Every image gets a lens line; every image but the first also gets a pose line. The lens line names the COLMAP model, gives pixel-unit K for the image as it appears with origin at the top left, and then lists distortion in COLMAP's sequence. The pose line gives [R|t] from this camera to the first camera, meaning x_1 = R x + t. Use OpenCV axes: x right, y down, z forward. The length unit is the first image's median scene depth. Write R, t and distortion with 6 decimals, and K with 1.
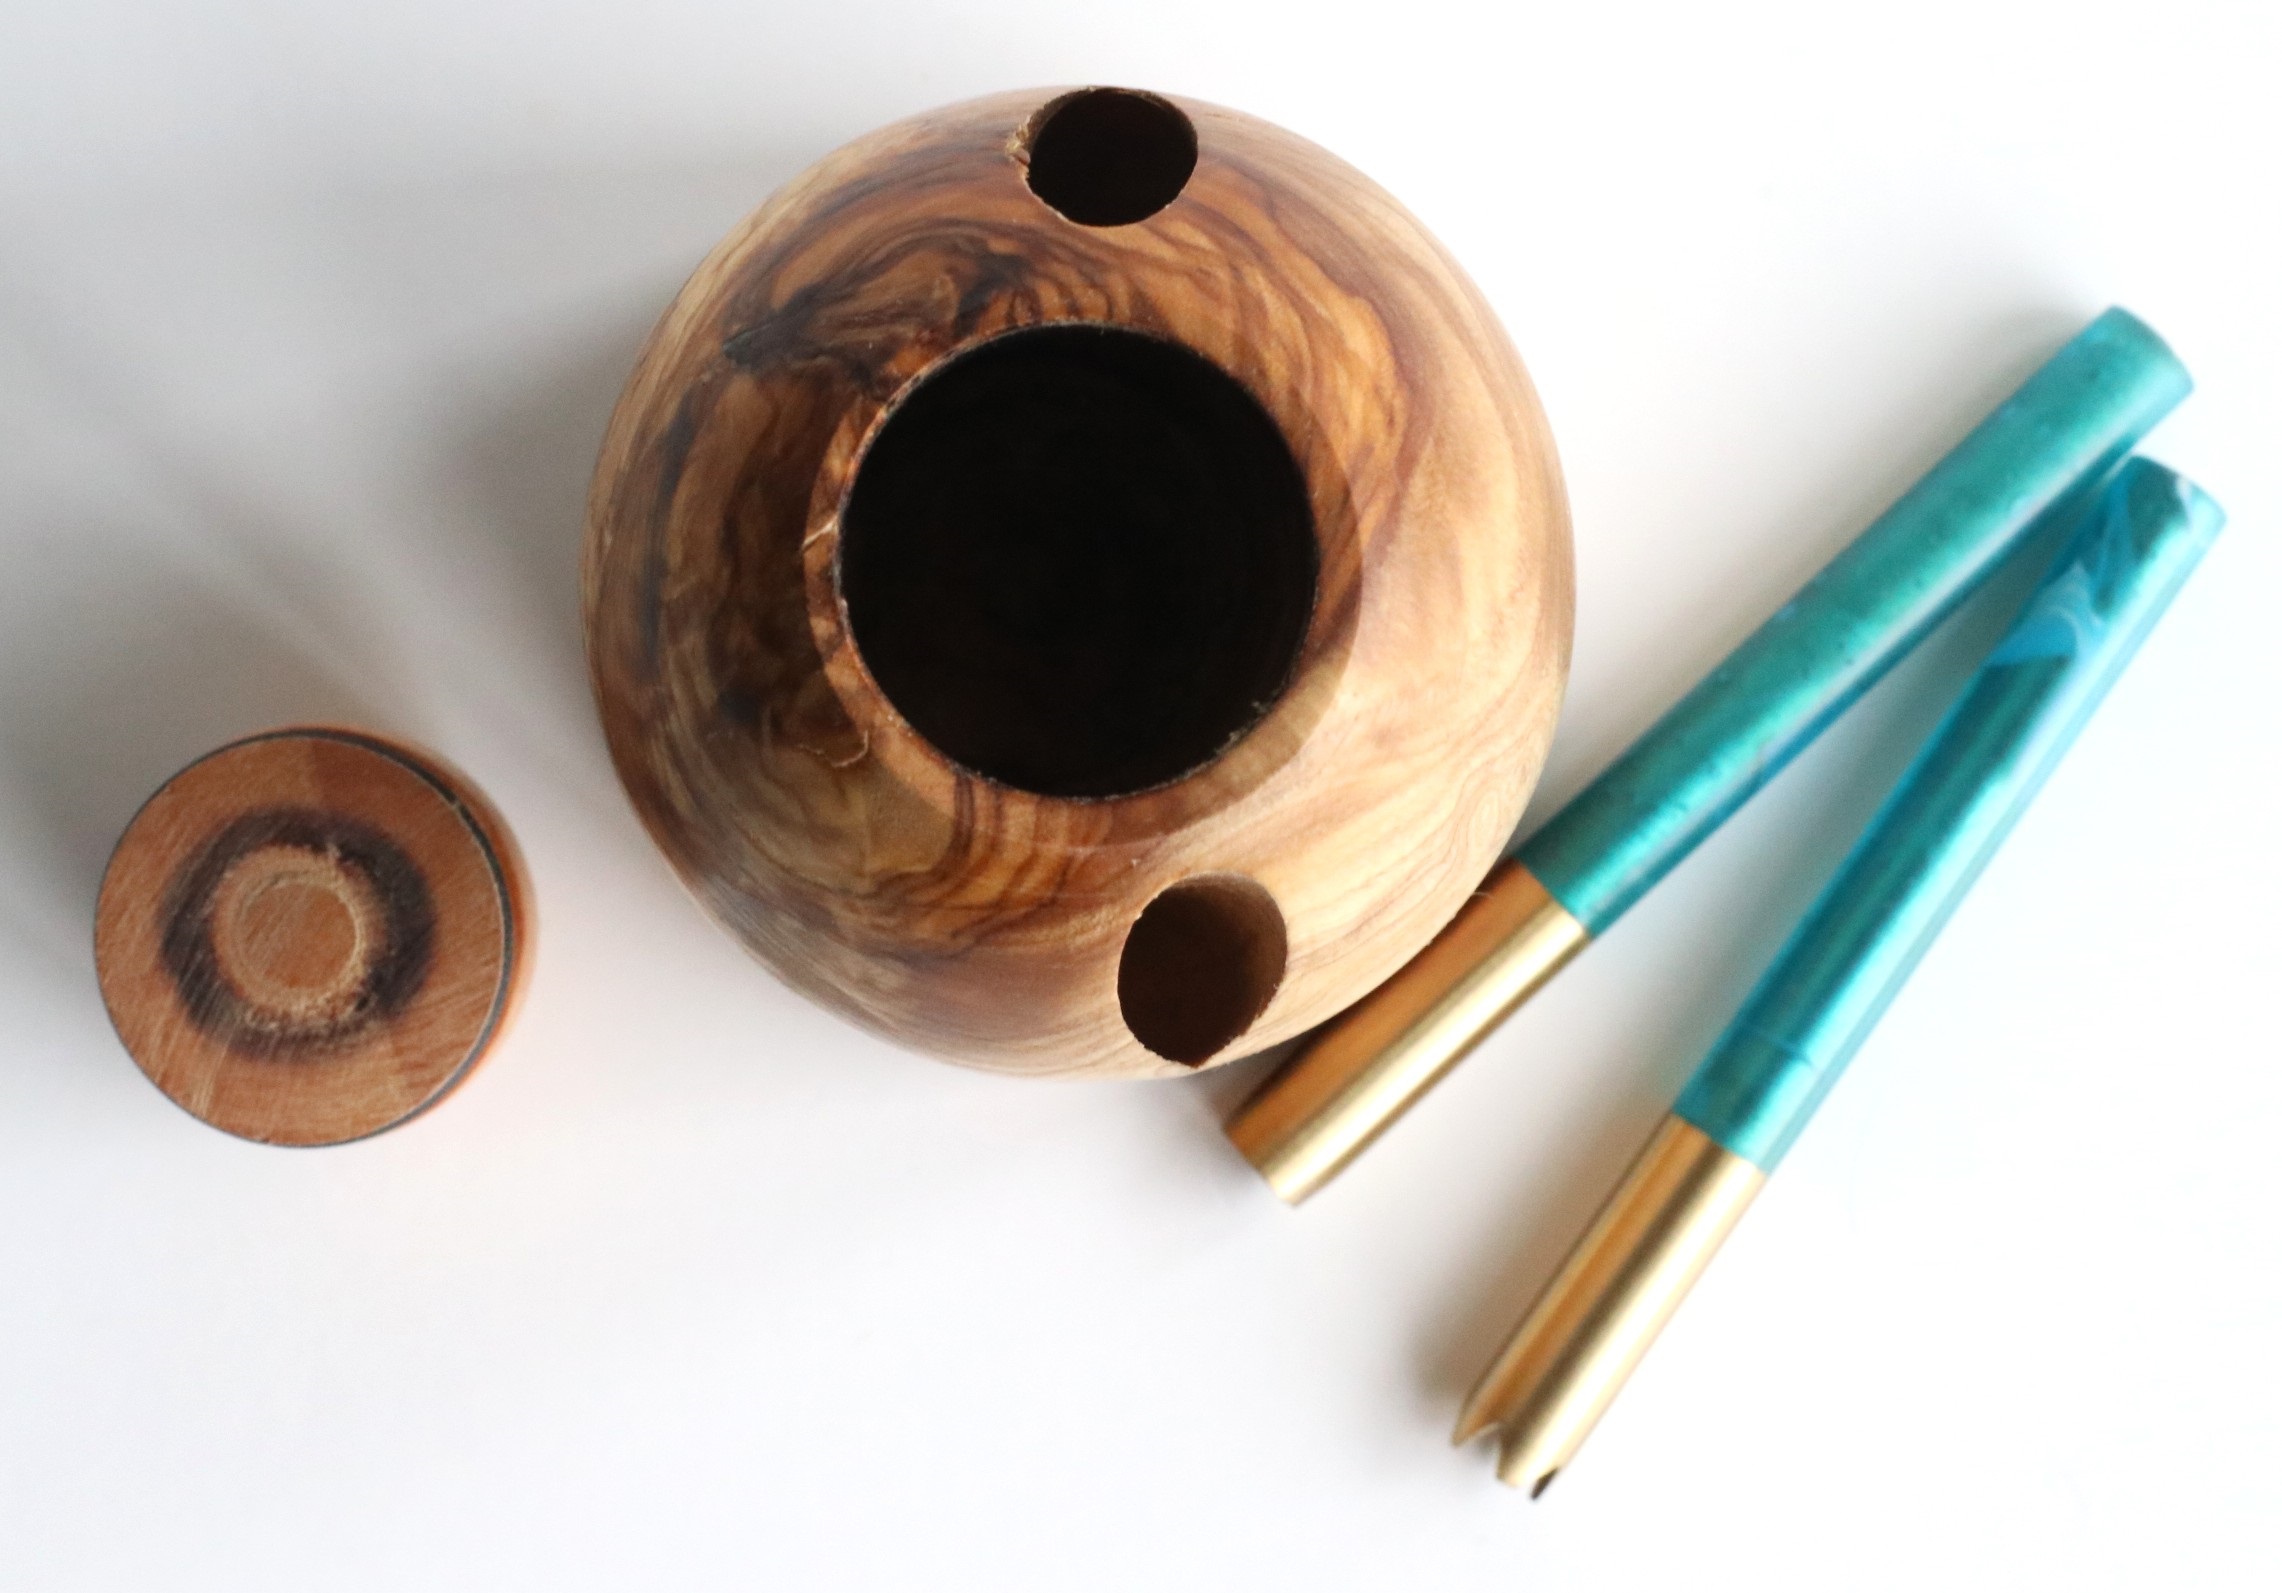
lens RADIAL K [[5393.2, 0, 1148.7], [0, 5393.2, 796.6], [0, 0, 1]] dist [0.058696, 0.000000]
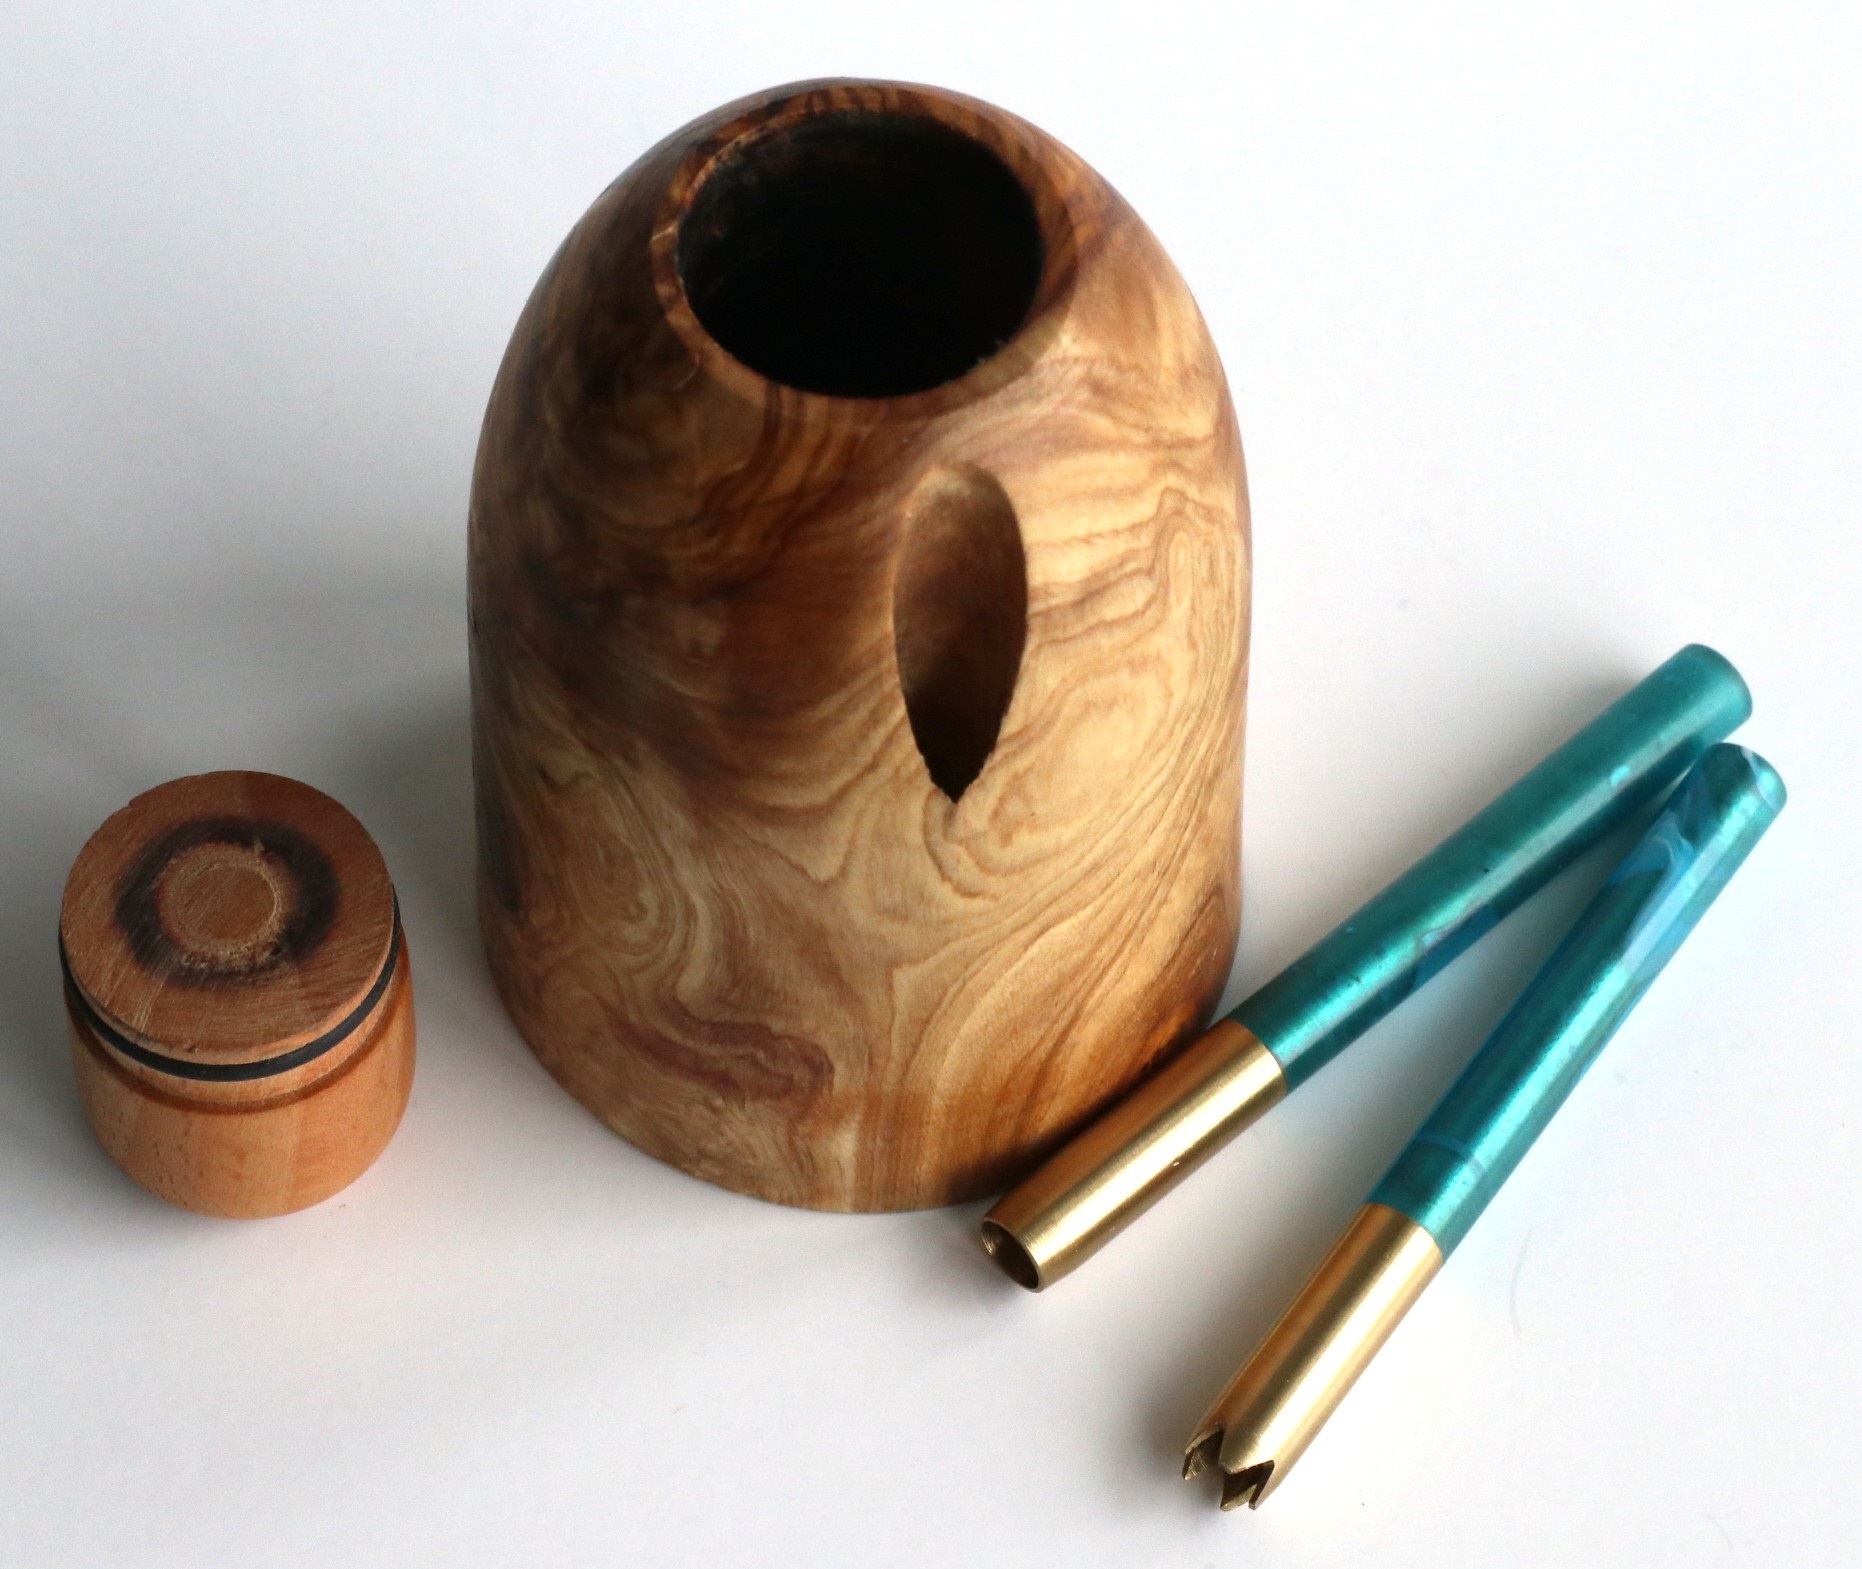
lens RADIAL K [[4811.2, 0, 925.5], [0, 4811.2, 784.5], [0, 0, 1]] dist [0.056191, 0.000000]
pose [[0.999955, -0.009049, 0.002843, -0.001757], [0.009413, 0.909732, -0.415089, 0.546711], [0.001169, 0.415097, 0.909776, -0.009613]]
